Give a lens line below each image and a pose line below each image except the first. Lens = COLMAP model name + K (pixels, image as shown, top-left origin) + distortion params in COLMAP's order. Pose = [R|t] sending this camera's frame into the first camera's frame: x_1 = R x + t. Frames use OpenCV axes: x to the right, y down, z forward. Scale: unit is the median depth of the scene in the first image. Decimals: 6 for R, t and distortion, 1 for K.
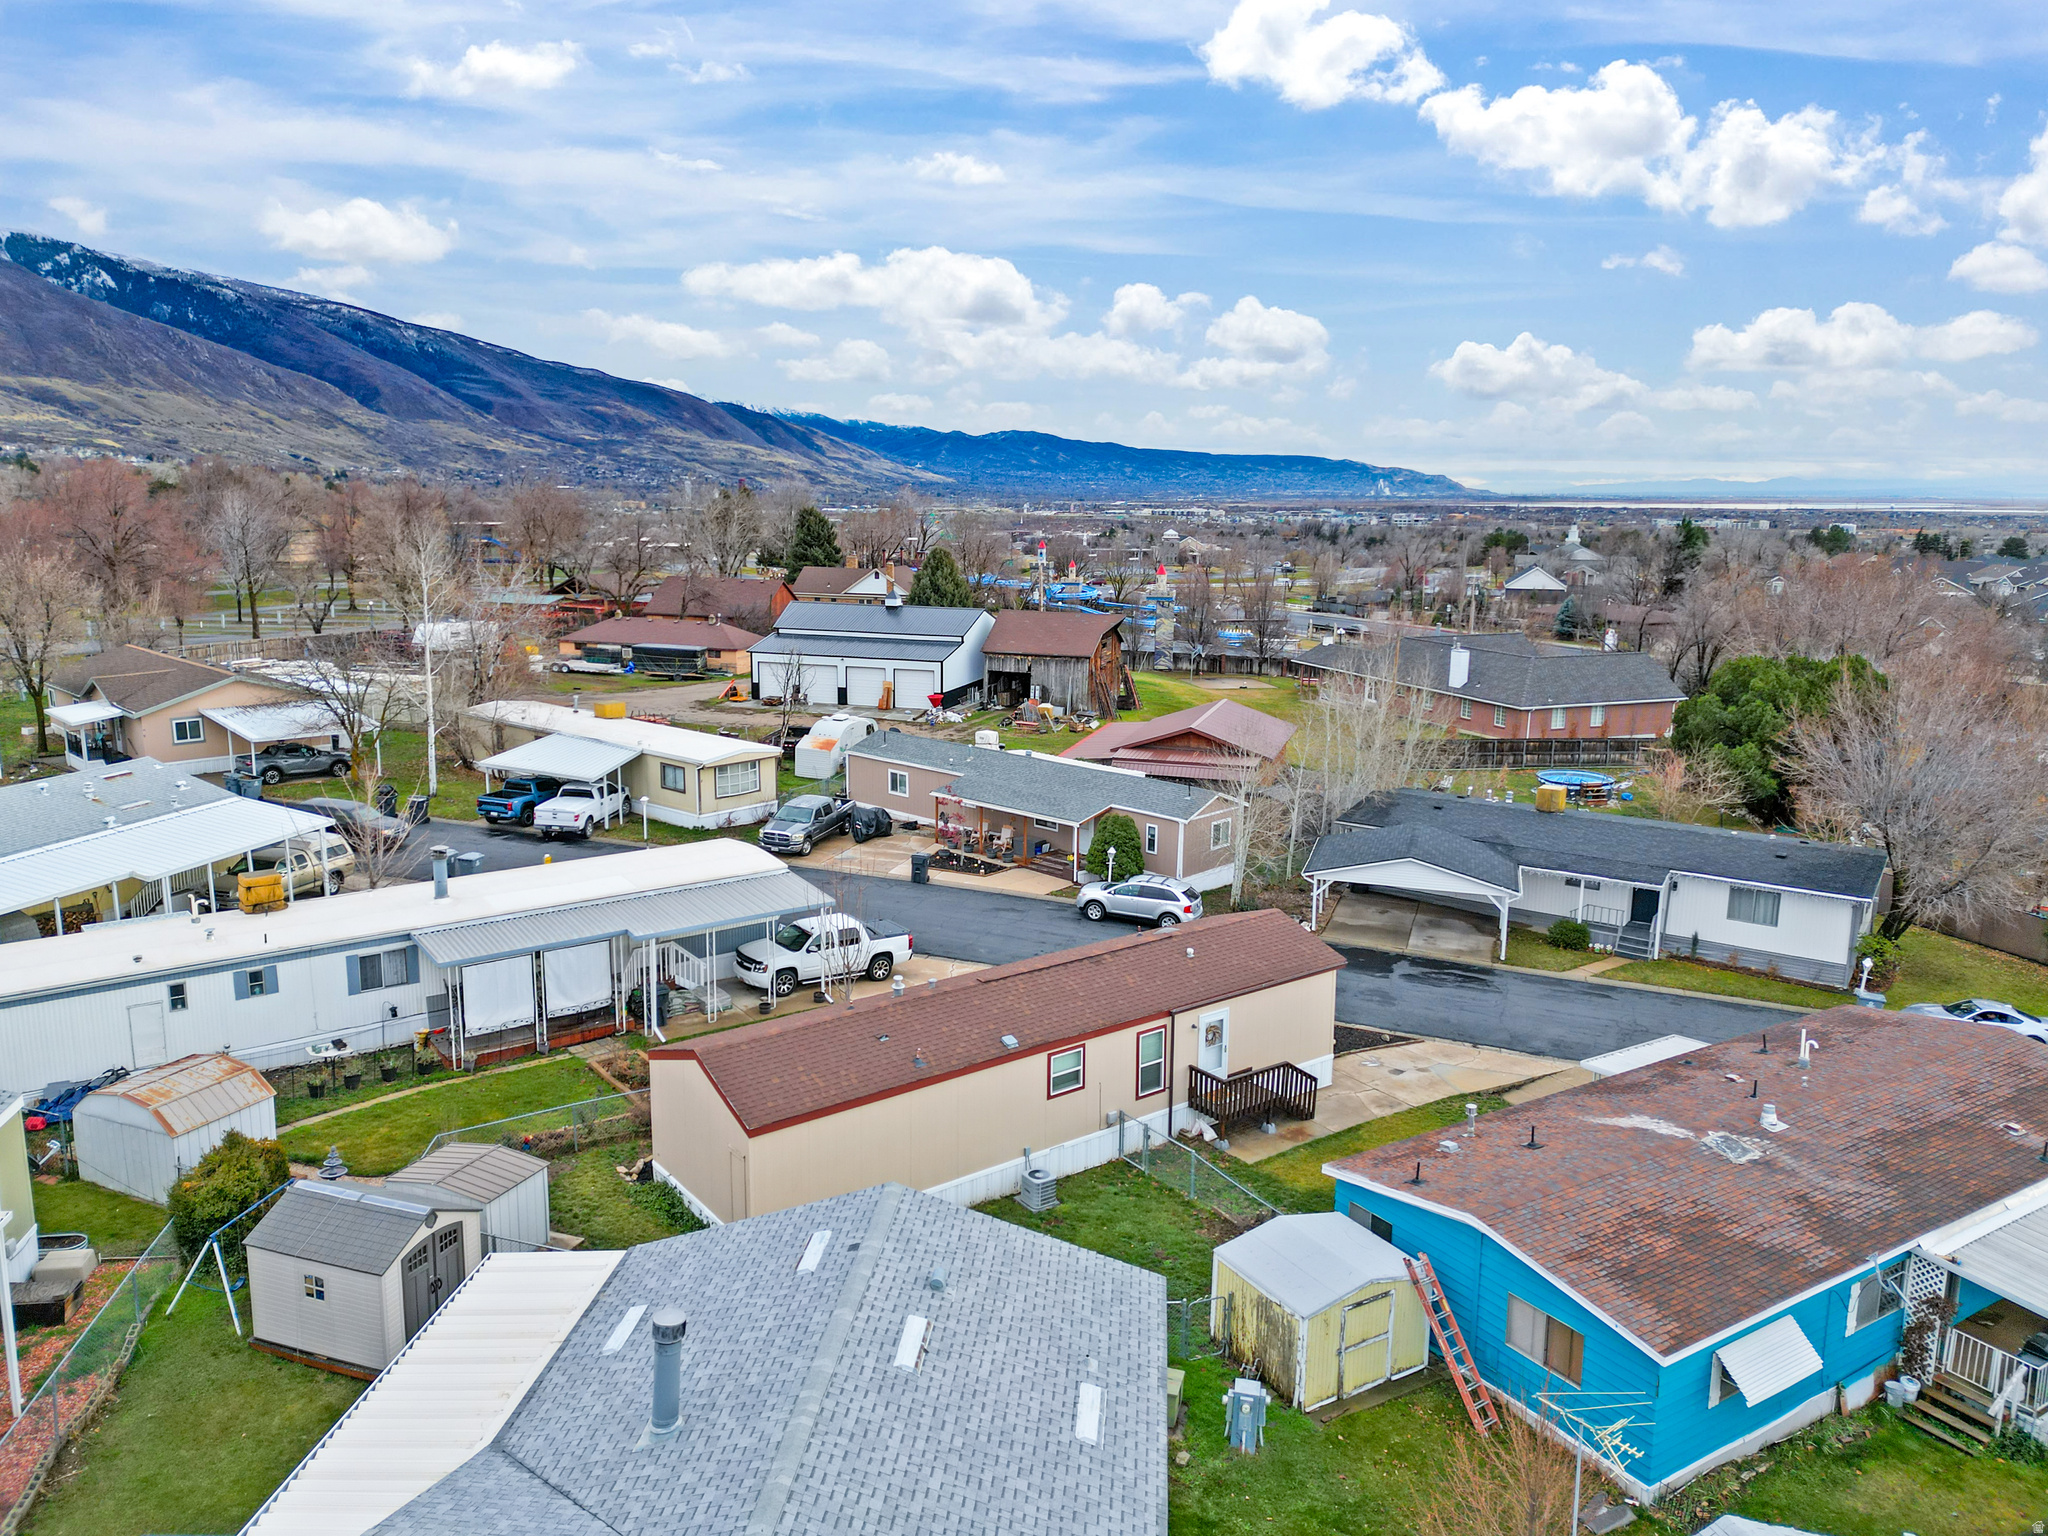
lens RADIAL K [[1416.6, 0, 1036.5], [0, 1416.6, 759.4], [0, 0, 1]] dist [0.062670, -0.044007]
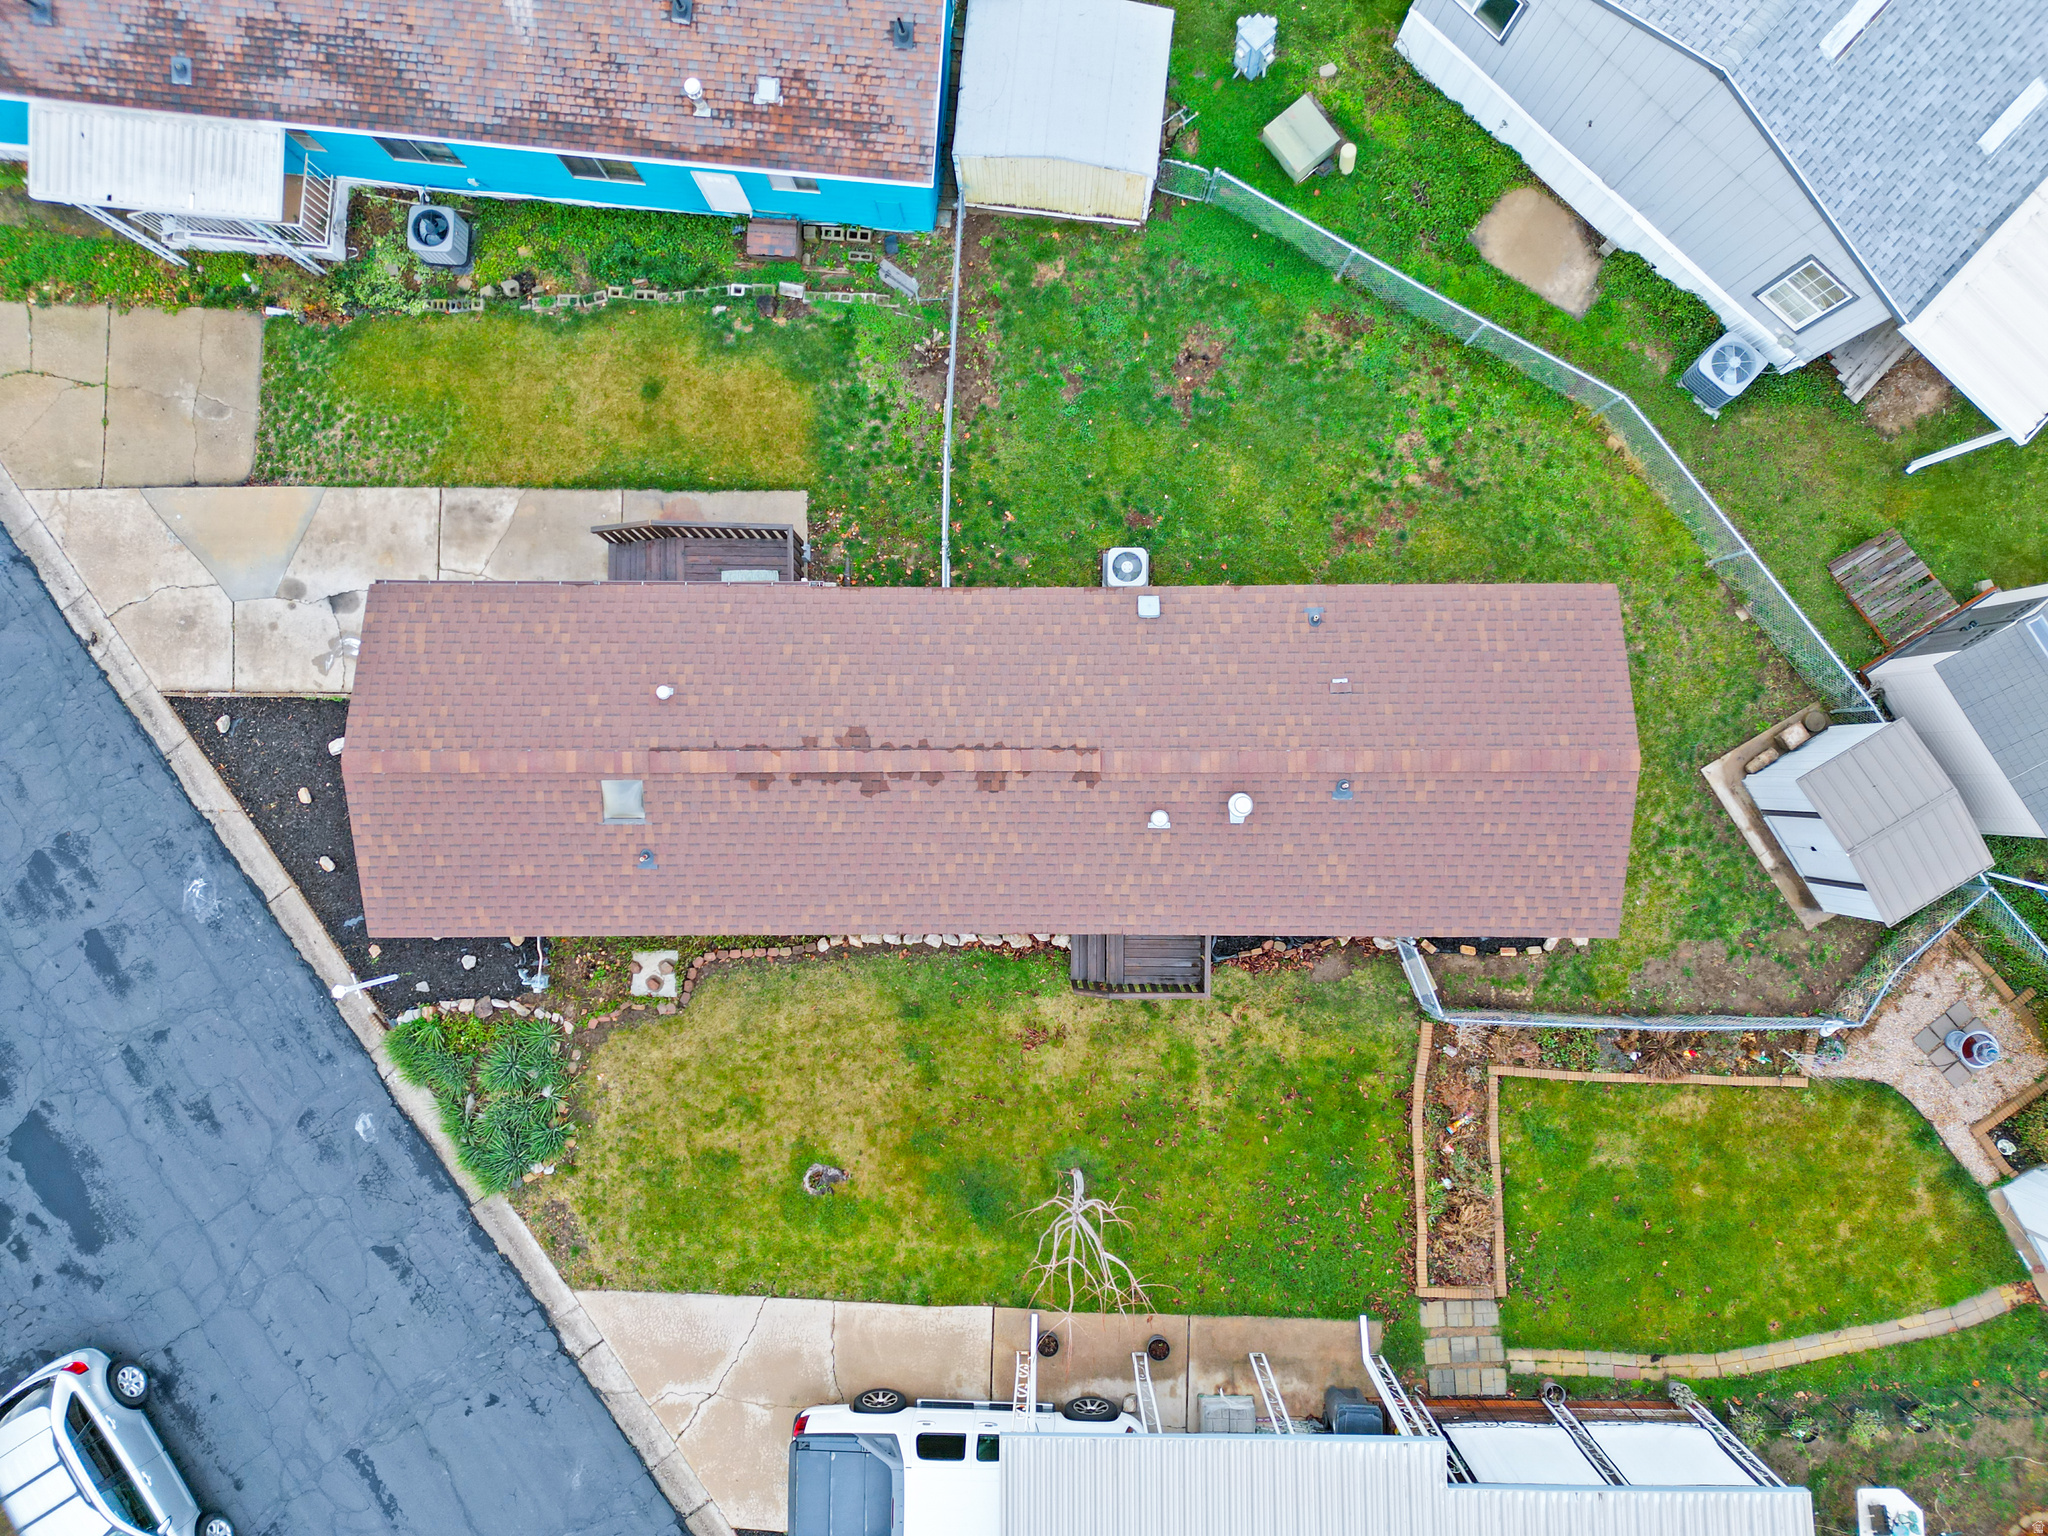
lens RADIAL K [[1416.6, 0, 1020.5], [0, 1416.6, 764.8], [0, 0, 1]] dist [0.062670, -0.044007]
pose [[-0.791811, -0.610766, -0.000080, -0.009347], [0.115129, -0.149385, 0.982054, -0.268858], [-0.599817, 0.777592, 0.188602, 0.598763]]
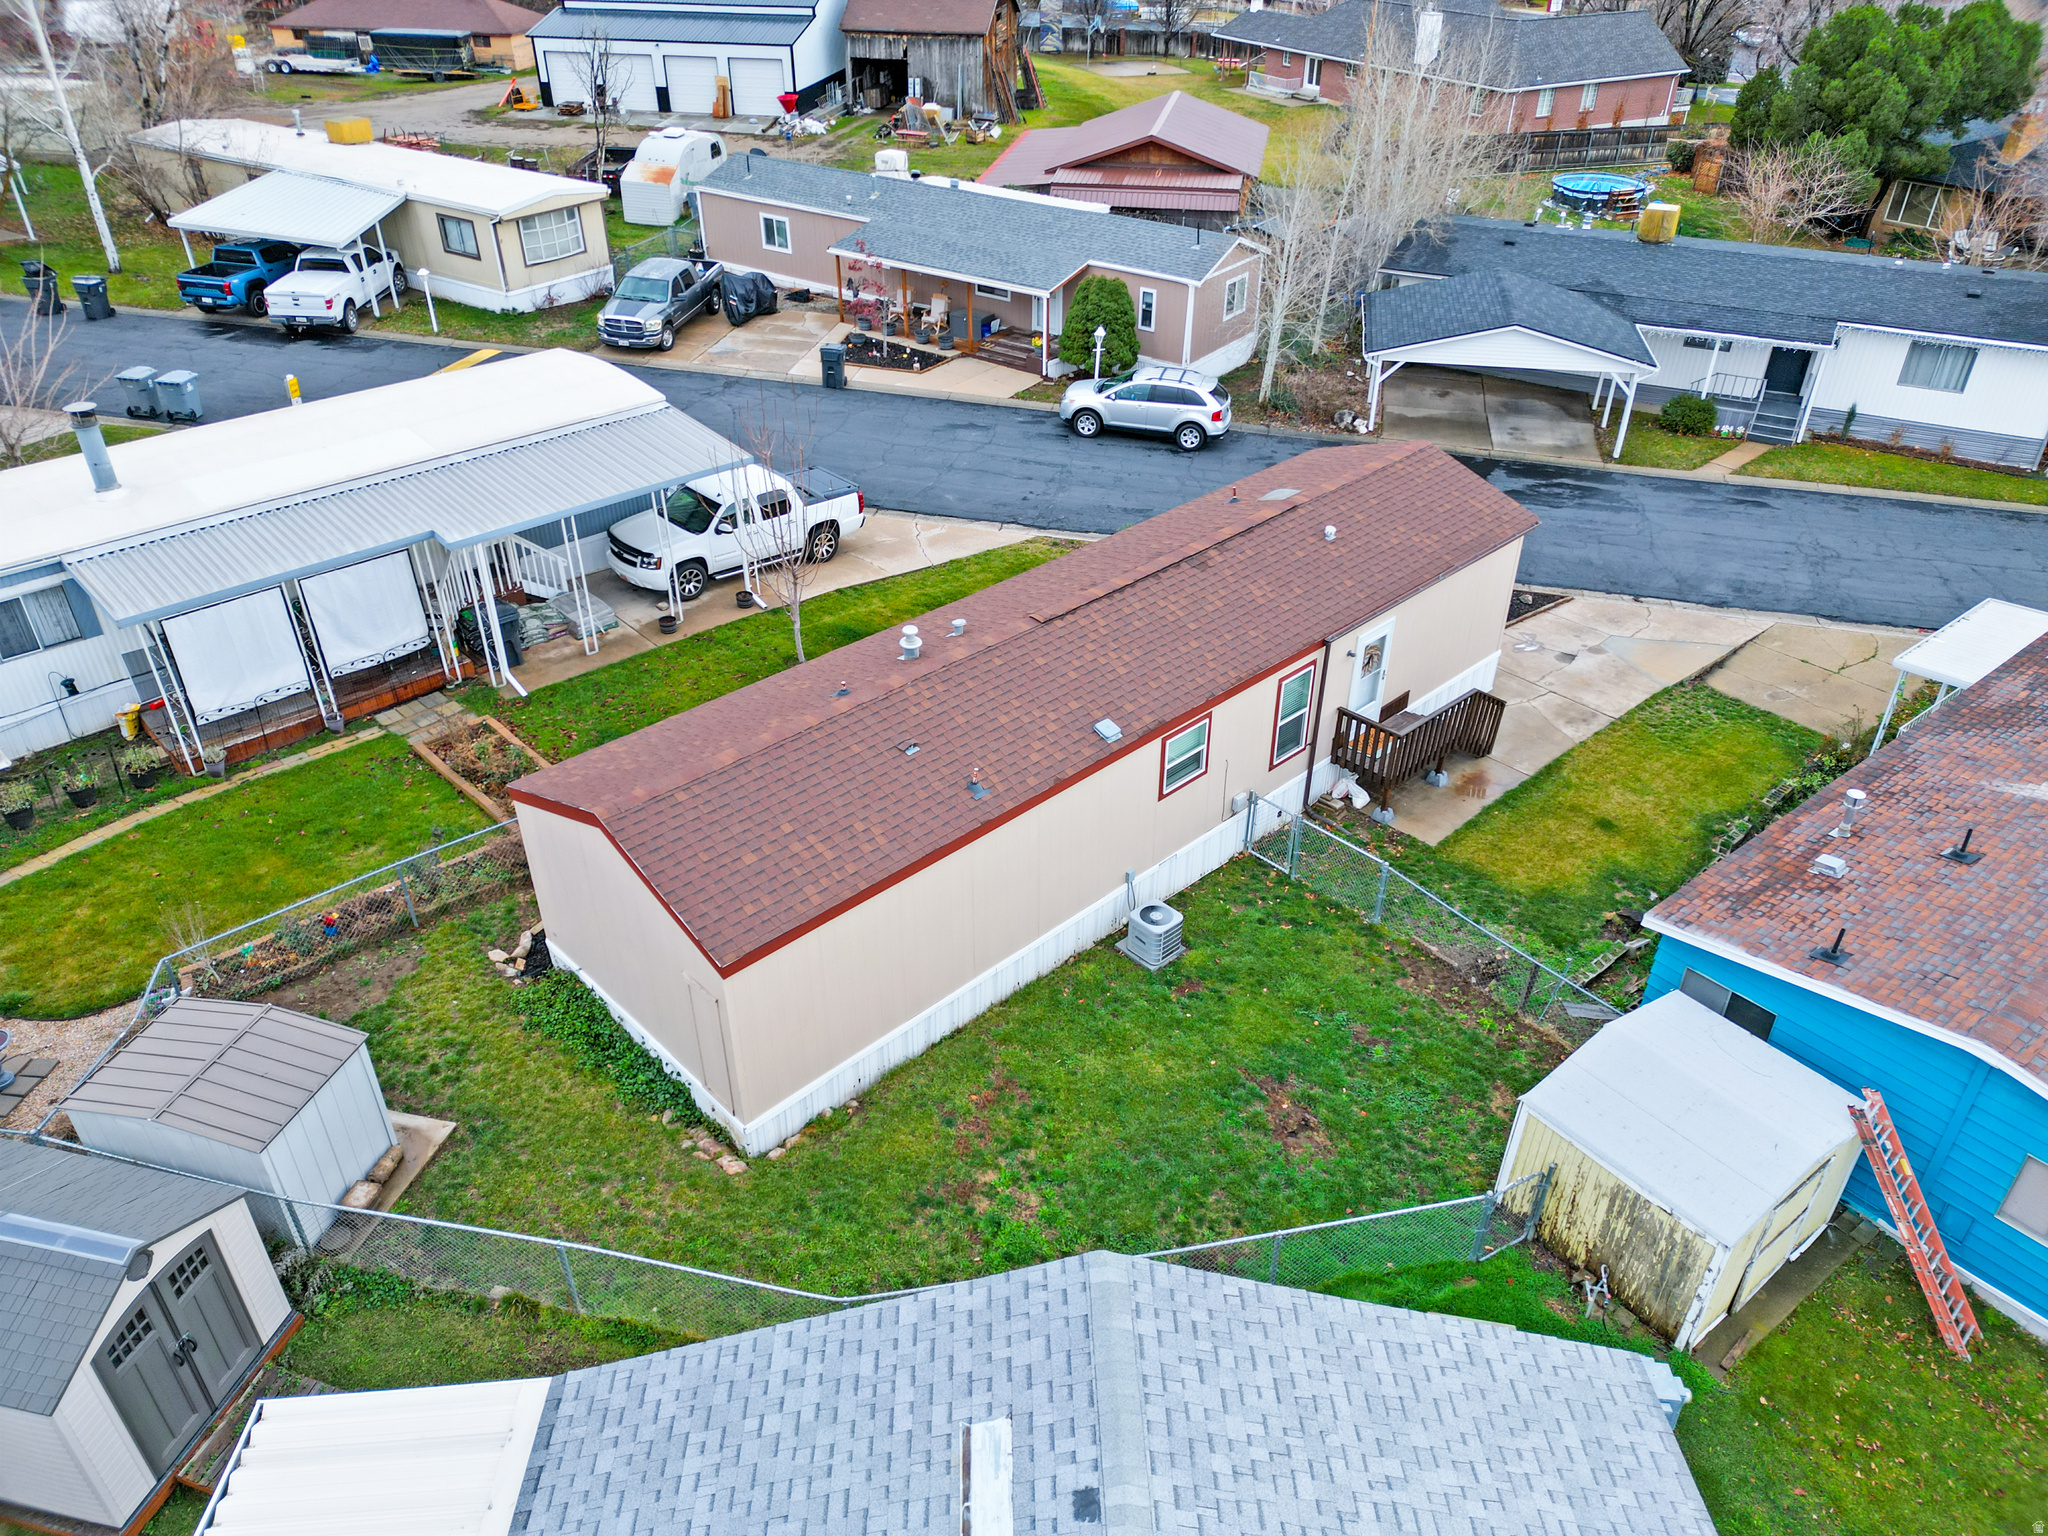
lens RADIAL K [[1416.6, 0, 1029.6], [0, 1416.6, 759.0], [0, 0, 1]] dist [0.062670, -0.044007]
pose [[0.993904, -0.069696, 0.085429, -0.065042], [0.031676, 0.922690, 0.384238, -0.016445], [-0.105605, -0.379190, 0.919273, 0.265824]]
